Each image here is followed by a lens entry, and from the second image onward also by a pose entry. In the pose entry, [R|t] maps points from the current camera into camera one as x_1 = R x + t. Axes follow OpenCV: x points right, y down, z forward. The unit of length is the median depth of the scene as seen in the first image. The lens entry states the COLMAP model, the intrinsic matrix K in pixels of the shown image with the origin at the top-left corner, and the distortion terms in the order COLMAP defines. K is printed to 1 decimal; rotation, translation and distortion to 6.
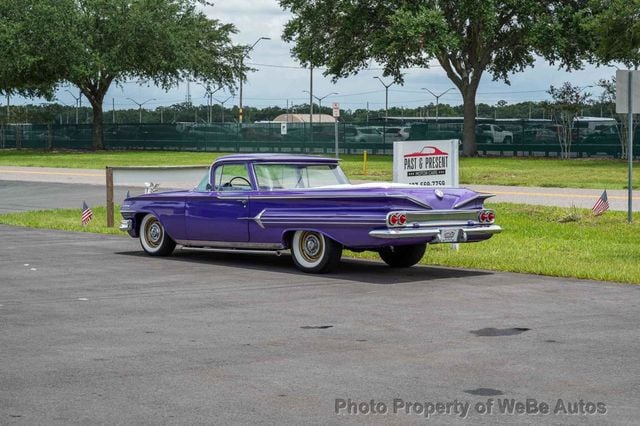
lens RADIAL K [[1349.4, 0, 320.0], [0, 1349.4, 213.0], [0, 0, 1]] dist [0.032556, -0.072130]
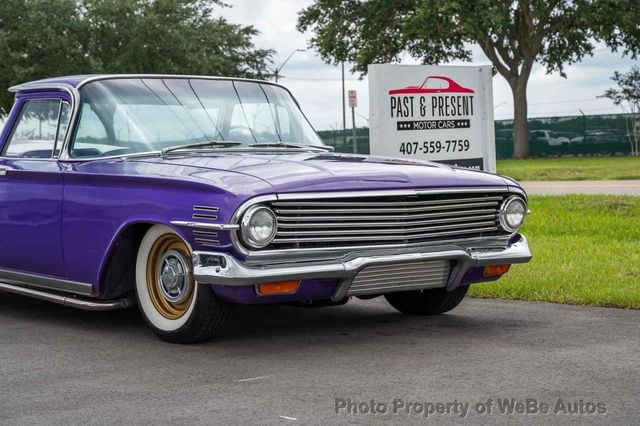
lens RADIAL K [[1312.4, 0, 312.5], [0, 1312.4, 211.6], [0, 0, 1]] dist [0.007619, 0.016451]
pose [[0.998161, -0.032878, -0.050922, 0.018875], [0.031818, 0.999263, -0.021491, 0.005139], [0.051591, 0.019831, 0.998471, 0.159179]]
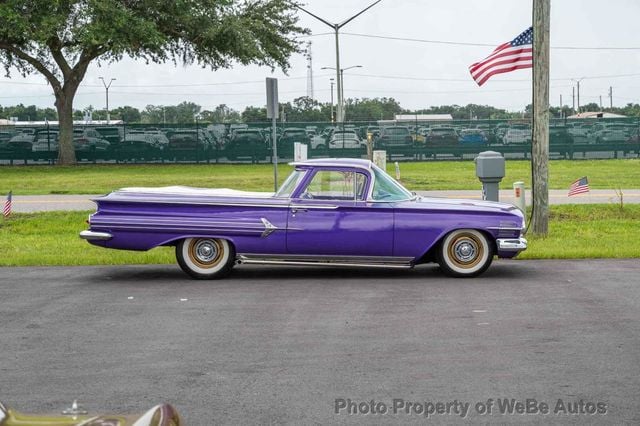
lens RADIAL K [[1345.7, 0, 320.0], [0, 1345.7, 213.0], [0, 0, 1]] dist [0.034175, -0.019250]
pose [[0.664885, -0.050830, 0.745214, -0.223550], [0.055430, 0.998289, 0.018637, -0.006643], [-0.744886, 0.028916, 0.666565, 0.108499]]
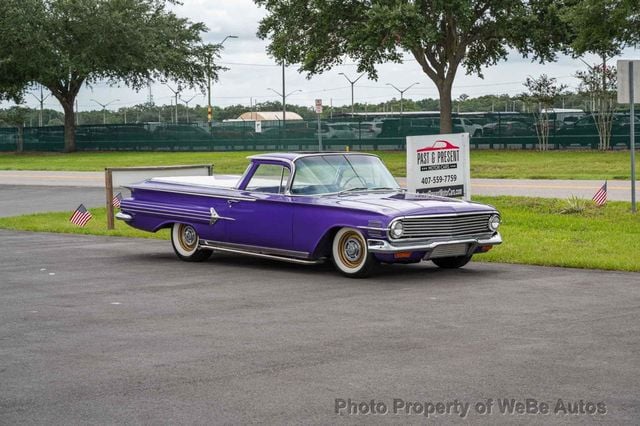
lens RADIAL K [[1345.7, 0, 320.0], [0, 1345.7, 213.0], [0, 0, 1]] dist [0.034175, -0.019250]
pose [[0.999326, -0.022958, 0.028631, -0.012704], [0.022894, 0.999735, 0.002536, -0.000192], [-0.028682, -0.001879, 0.999587, 0.004540]]
